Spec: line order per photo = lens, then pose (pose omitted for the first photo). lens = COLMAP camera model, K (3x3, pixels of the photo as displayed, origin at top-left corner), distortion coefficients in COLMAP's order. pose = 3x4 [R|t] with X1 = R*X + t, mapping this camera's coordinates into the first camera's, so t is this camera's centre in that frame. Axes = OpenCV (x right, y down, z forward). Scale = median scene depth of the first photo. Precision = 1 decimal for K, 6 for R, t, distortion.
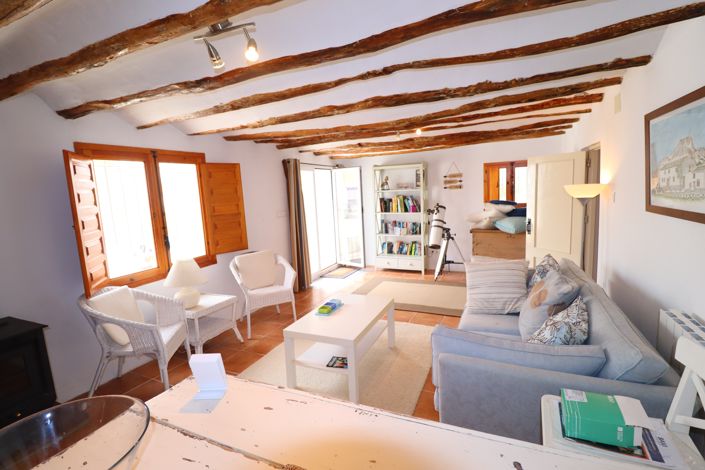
lens RADIAL K [[328.0, 0, 355.7], [0, 328.0, 232.6], [0, 0, 1]] dist [0.001703, -0.015223]
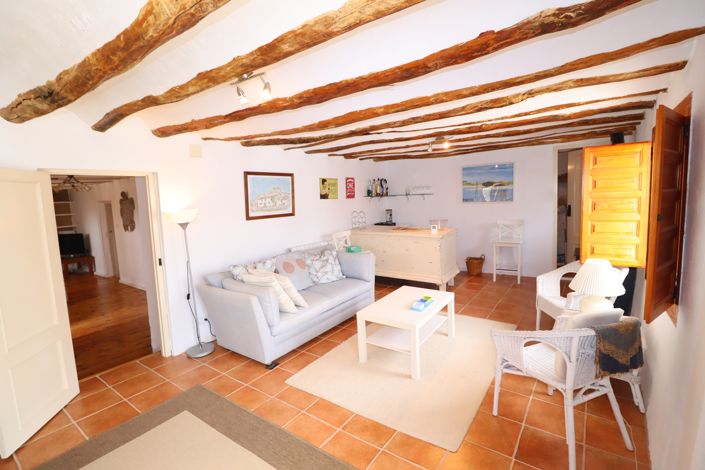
lens RADIAL K [[328.0, 0, 355.7], [0, 328.0, 232.6], [0, 0, 1]] dist [0.001703, -0.015223]
pose [[-0.978368, 0.059220, 0.198215, -0.046005], [0.105272, 0.967337, 0.230602, -0.136598], [-0.178085, 0.246480, -0.952645, 0.997756]]
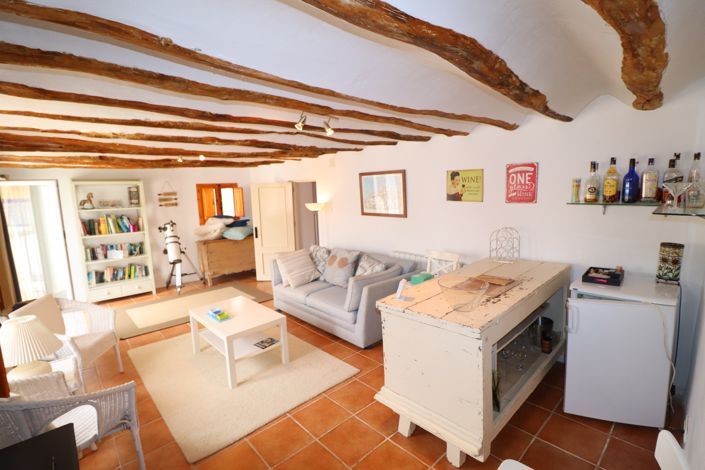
lens RADIAL K [[328.0, 0, 355.7], [0, 328.0, 232.6], [0, 0, 1]] dist [0.001703, -0.015223]
pose [[0.378378, -0.087416, 0.921514, -0.444451], [0.129755, 0.990710, 0.040702, -0.015870], [-0.916512, 0.104171, 0.386206, 0.059548]]
